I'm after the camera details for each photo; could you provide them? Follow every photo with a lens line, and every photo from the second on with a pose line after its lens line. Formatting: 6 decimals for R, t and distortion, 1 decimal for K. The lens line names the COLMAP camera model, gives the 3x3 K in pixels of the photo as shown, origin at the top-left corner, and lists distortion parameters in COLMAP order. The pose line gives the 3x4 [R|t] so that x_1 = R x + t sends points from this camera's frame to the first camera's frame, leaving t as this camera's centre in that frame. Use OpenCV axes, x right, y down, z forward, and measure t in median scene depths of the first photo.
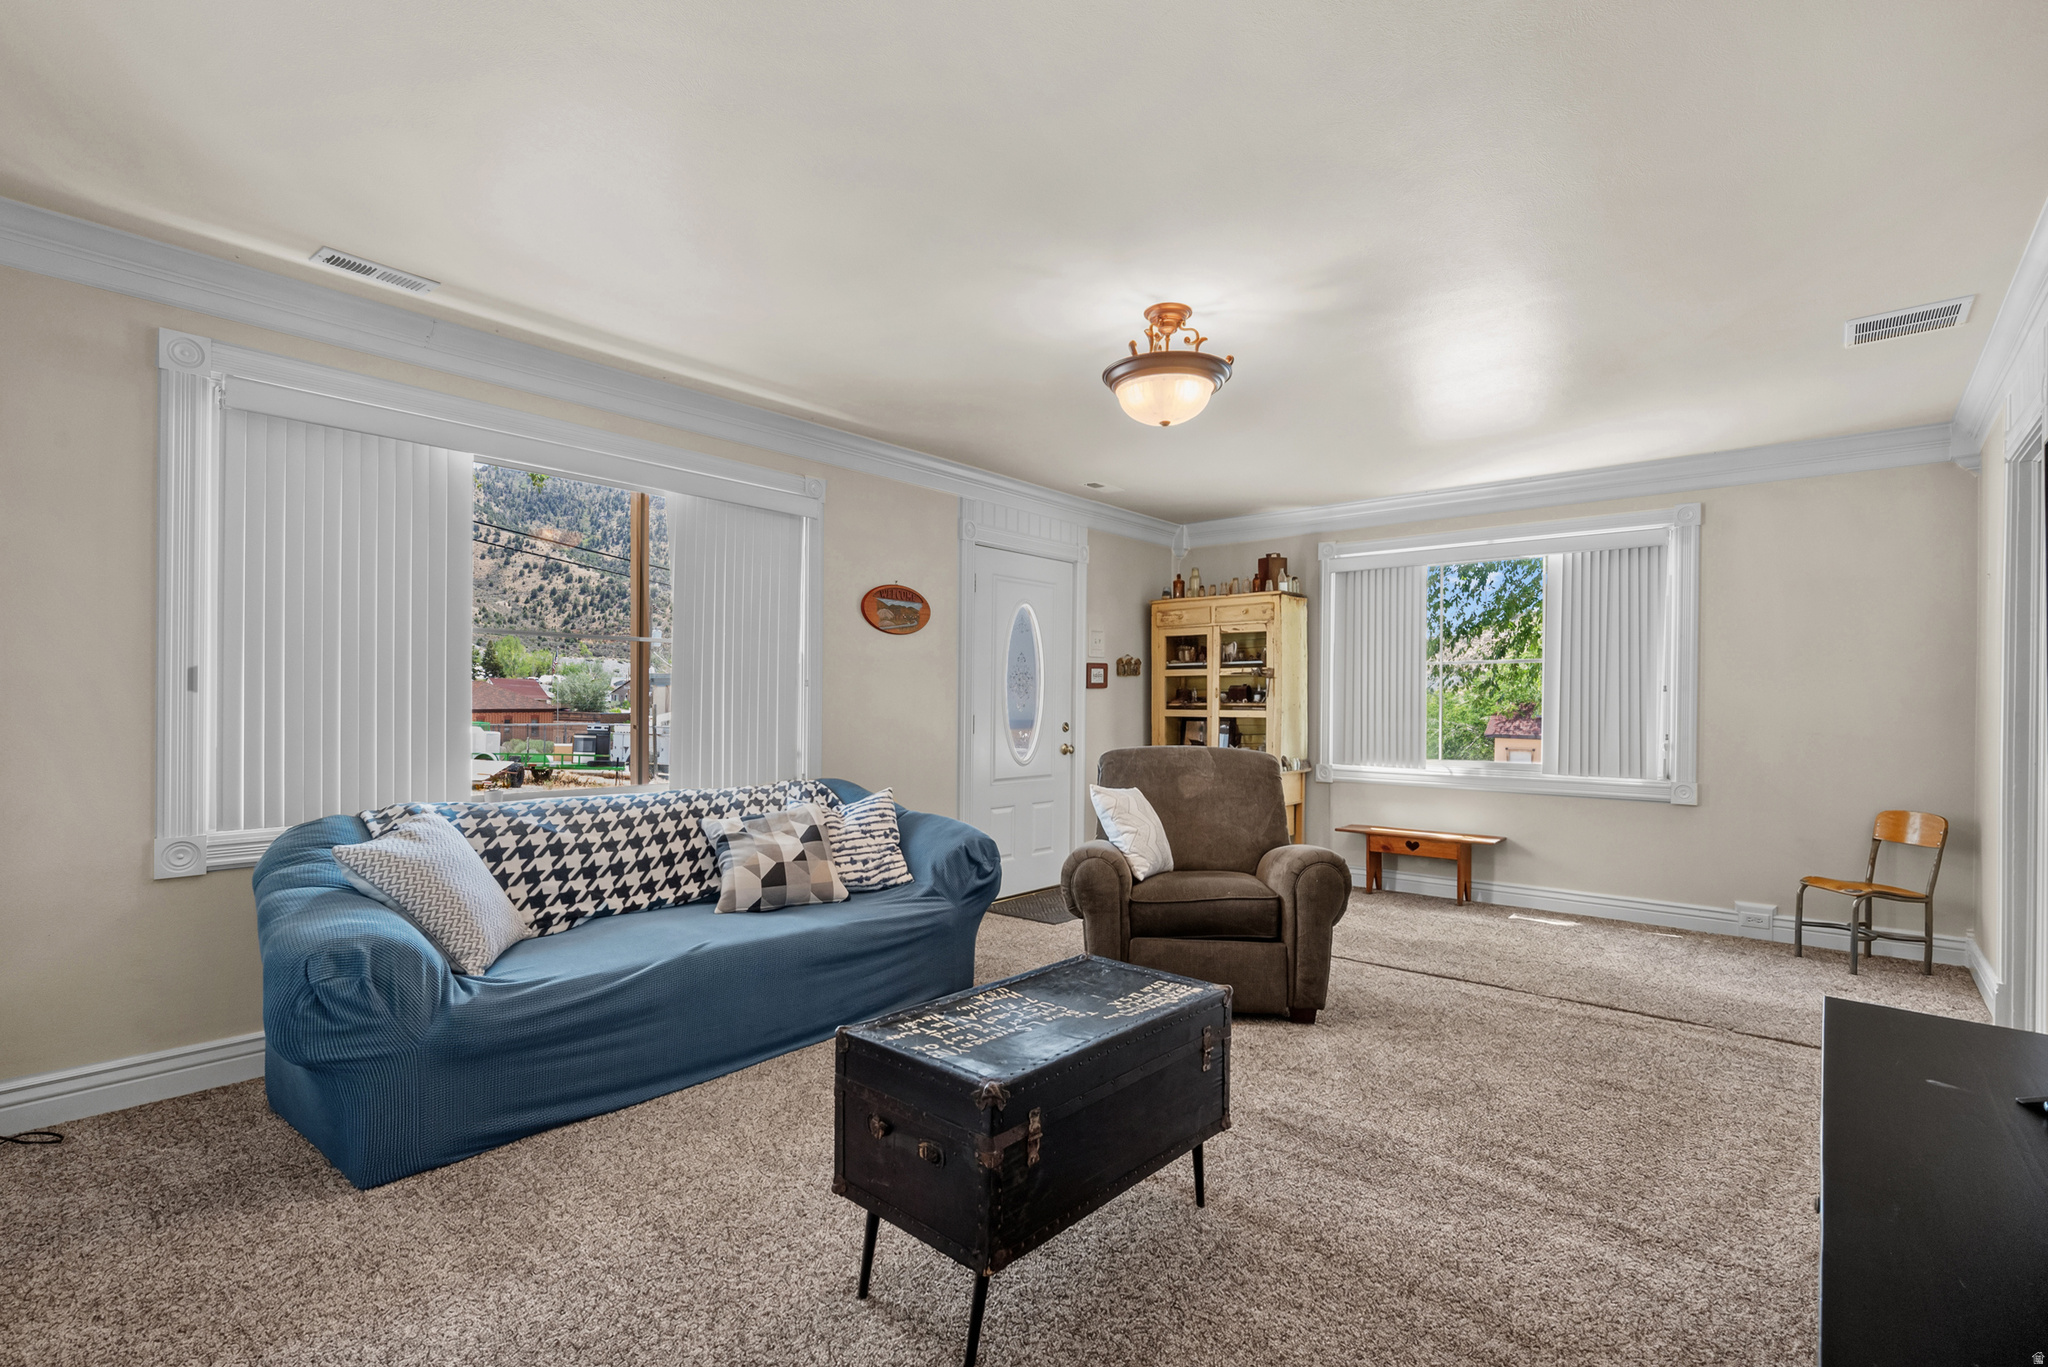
lens RADIAL K [[951.1, 0, 1026.9], [0, 951.1, 701.8], [0, 0, 1]] dist [-0.001725, -0.000336]
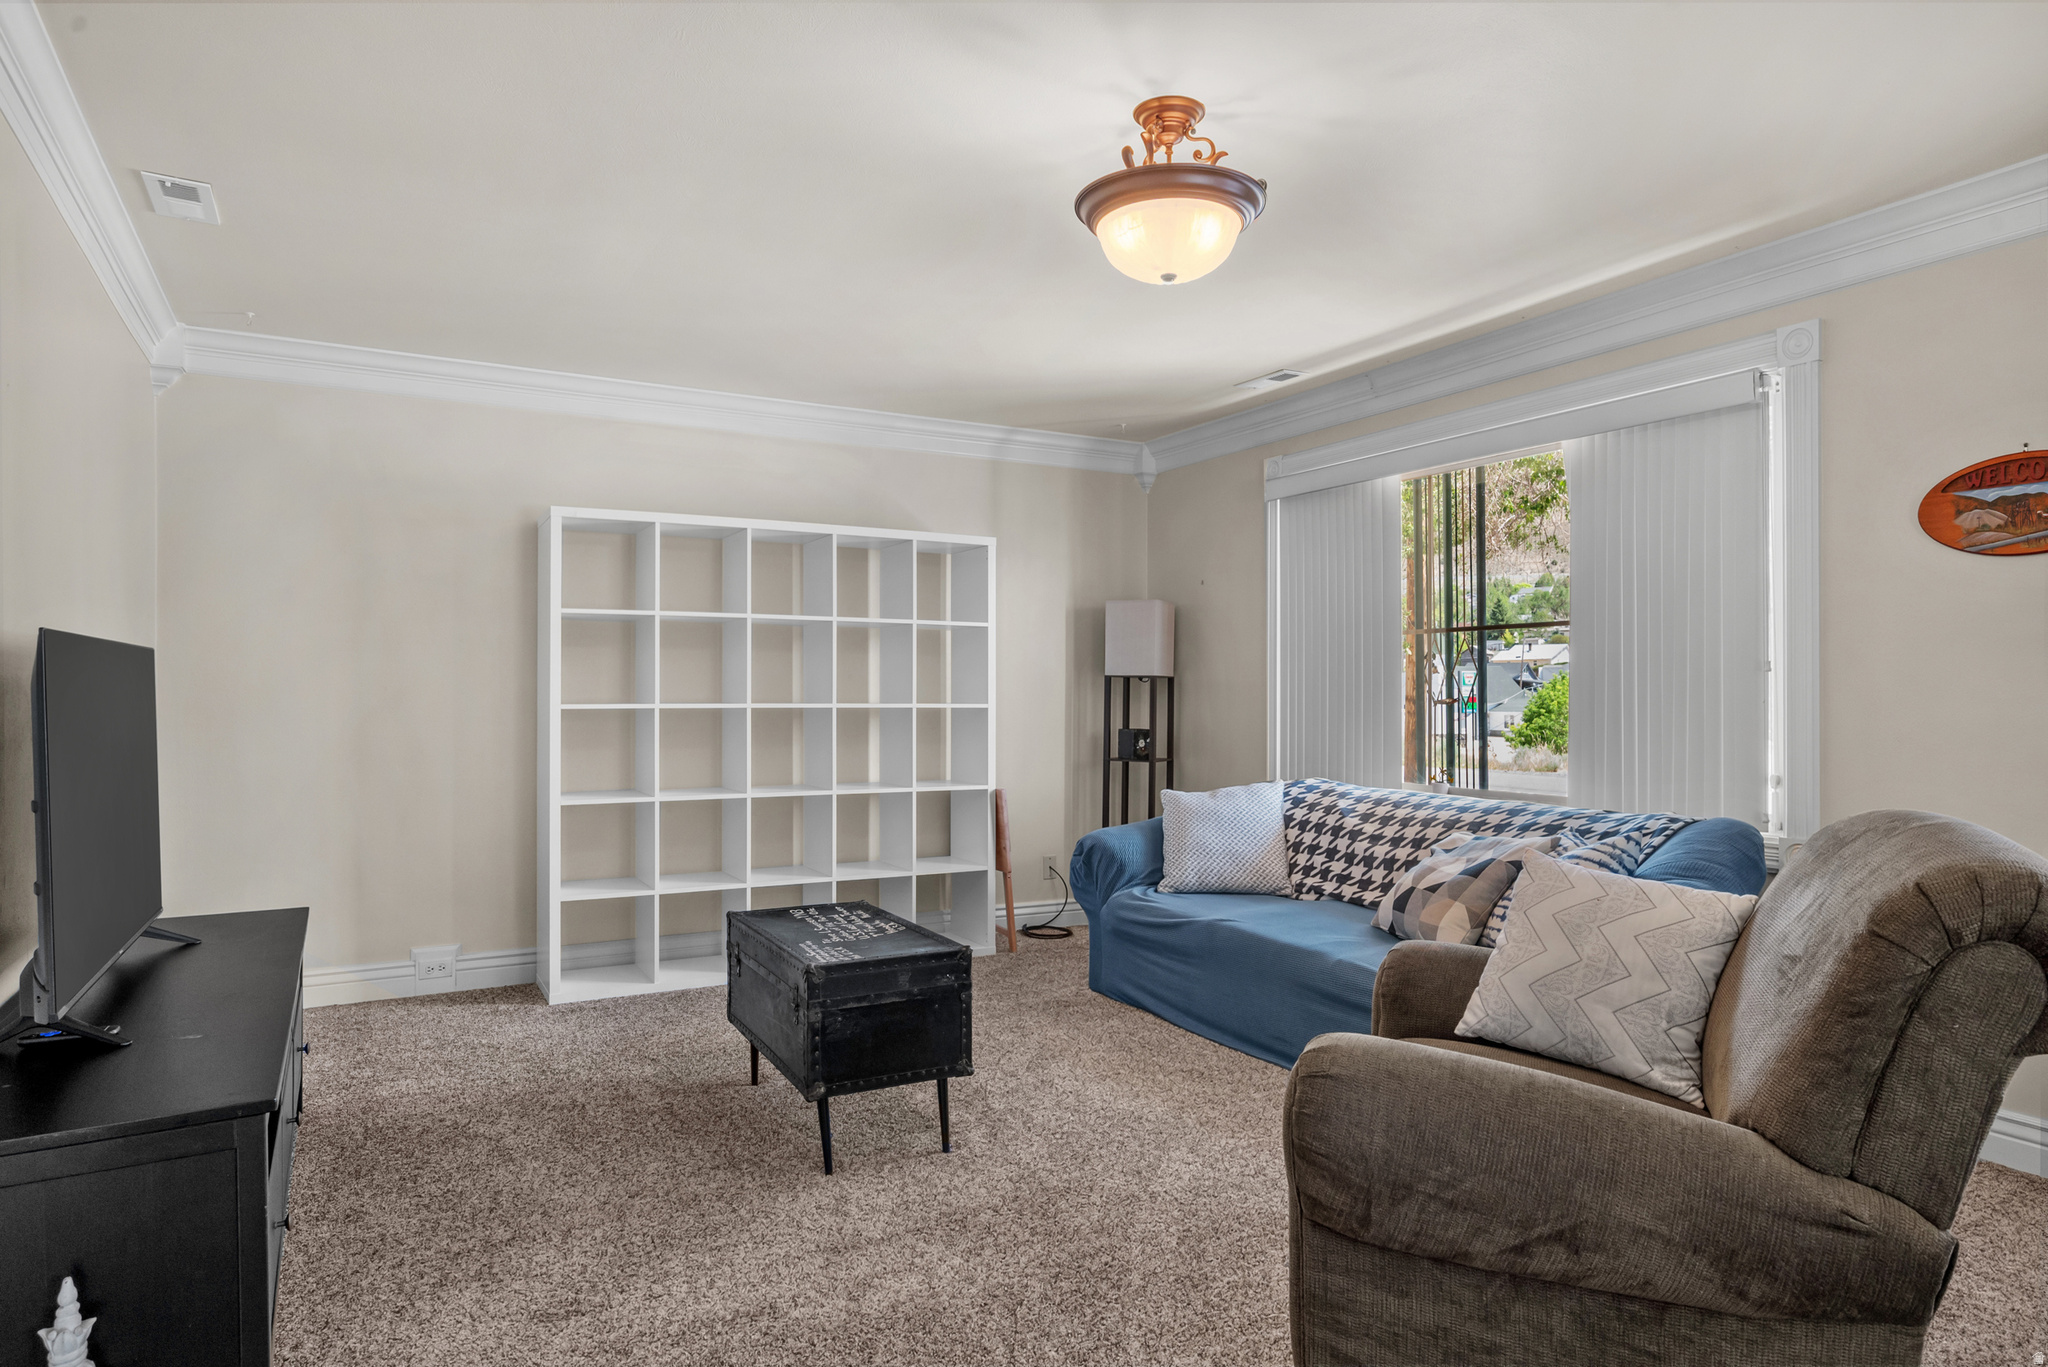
lens RADIAL K [[1199.8, 0, 1024.0], [0, 1199.8, 683.5], [0, 0, 1]] dist [-0.000095, -0.001608]
pose [[-0.348286, -0.018578, -0.937204, 0.613951], [-0.005833, 0.999827, -0.017651, 0.007487], [0.937370, -0.000681, -0.348334, 0.751135]]
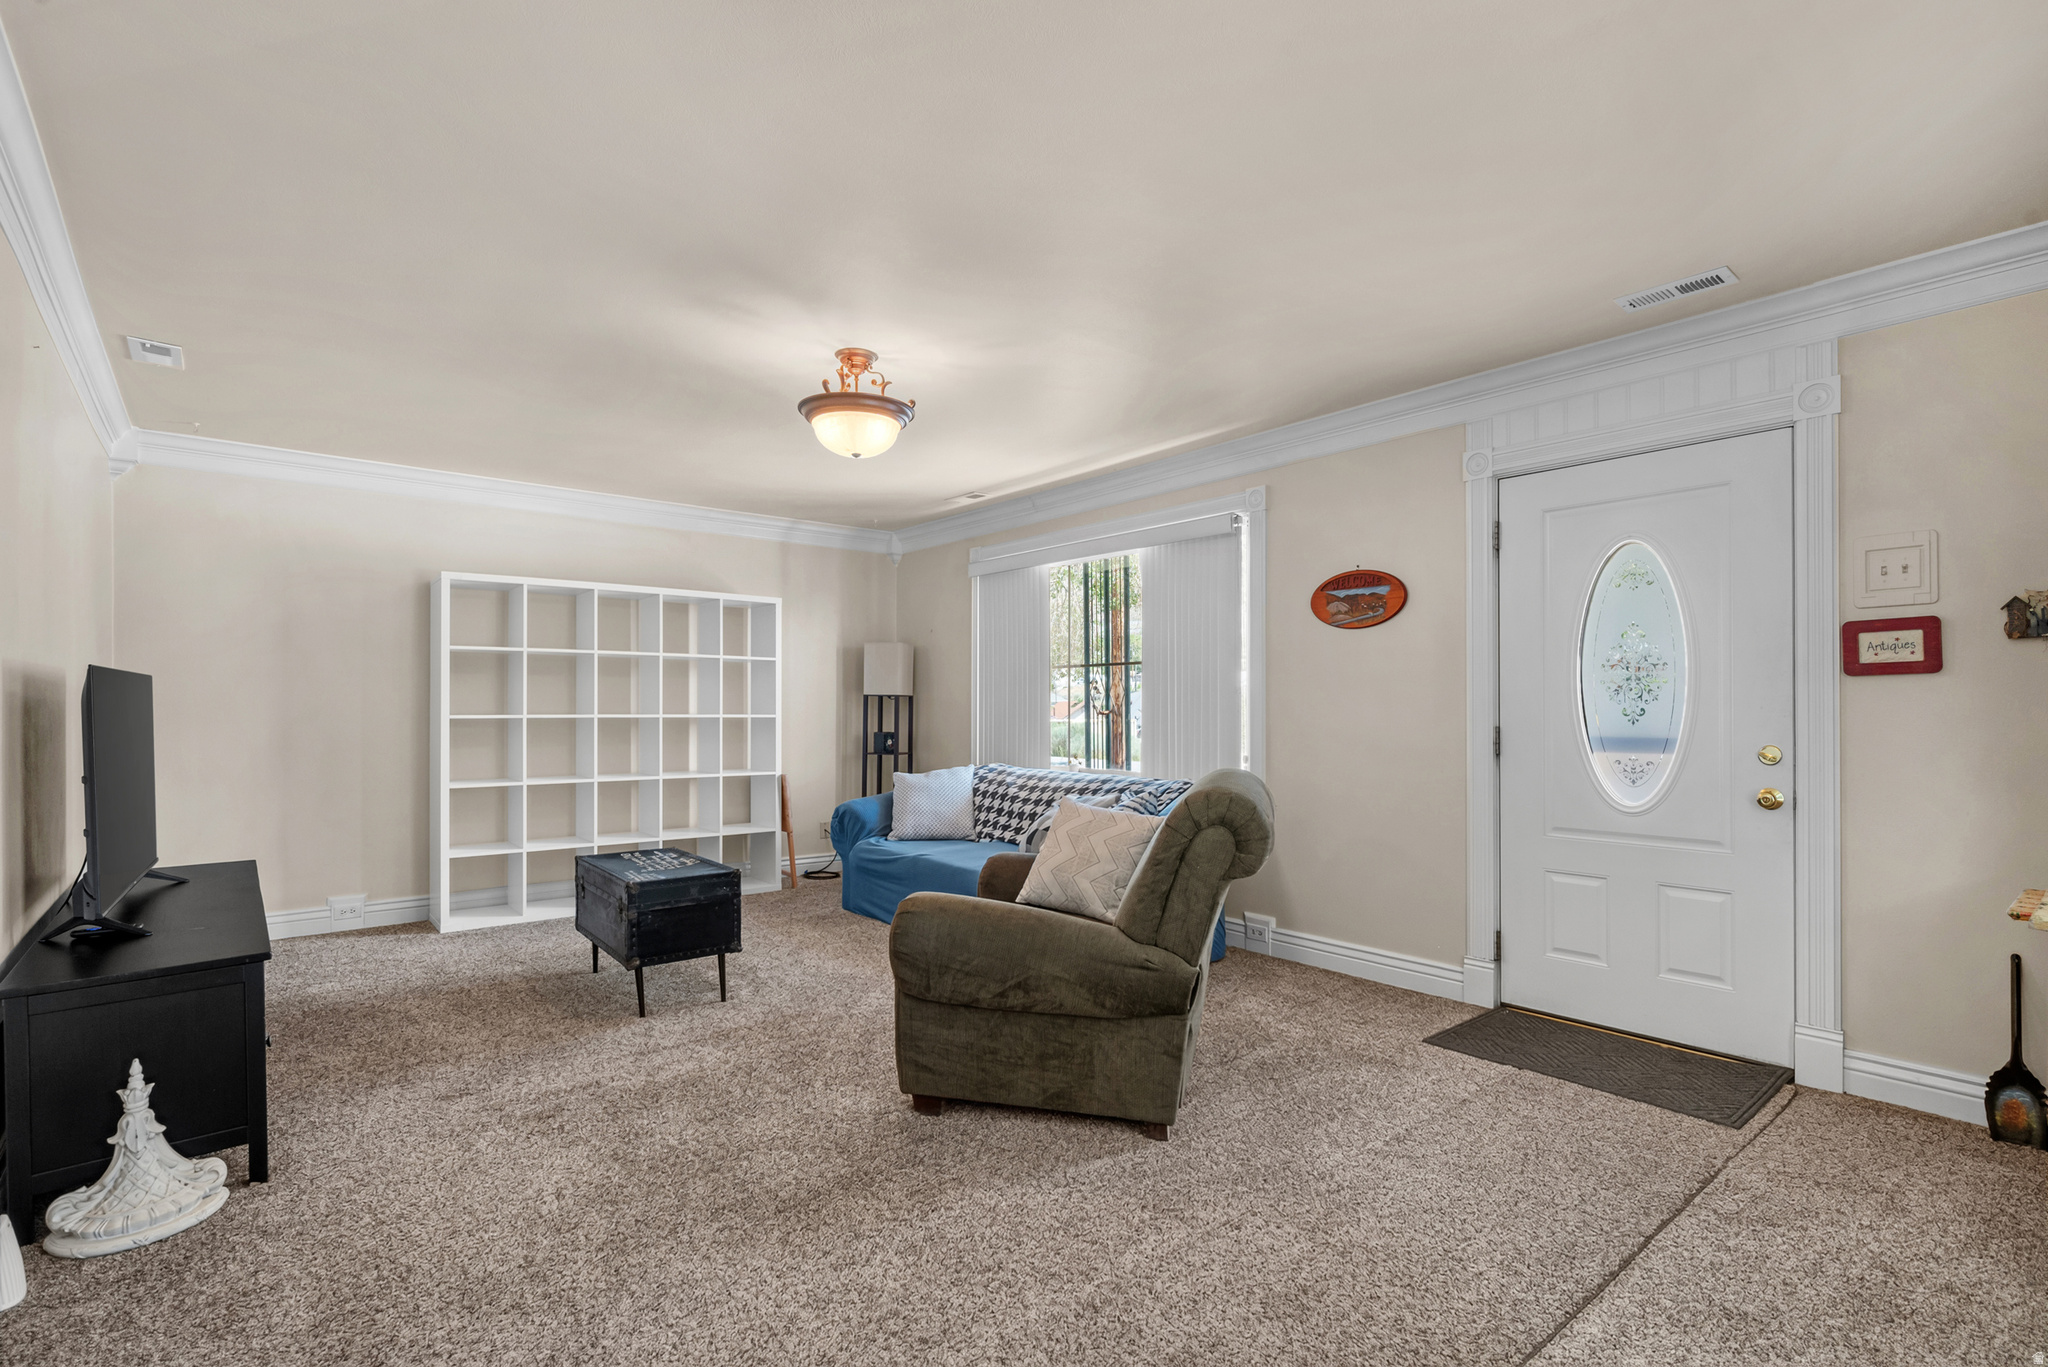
lens RADIAL K [[951.1, 0, 1026.9], [0, 951.1, 701.8], [0, 0, 1]] dist [-0.001725, -0.000336]
pose [[-0.169791, -0.016665, -0.985339, 0.760809], [-0.003293, 0.999861, -0.016343, 0.009403], [0.985475, 0.000470, -0.169823, 0.869338]]
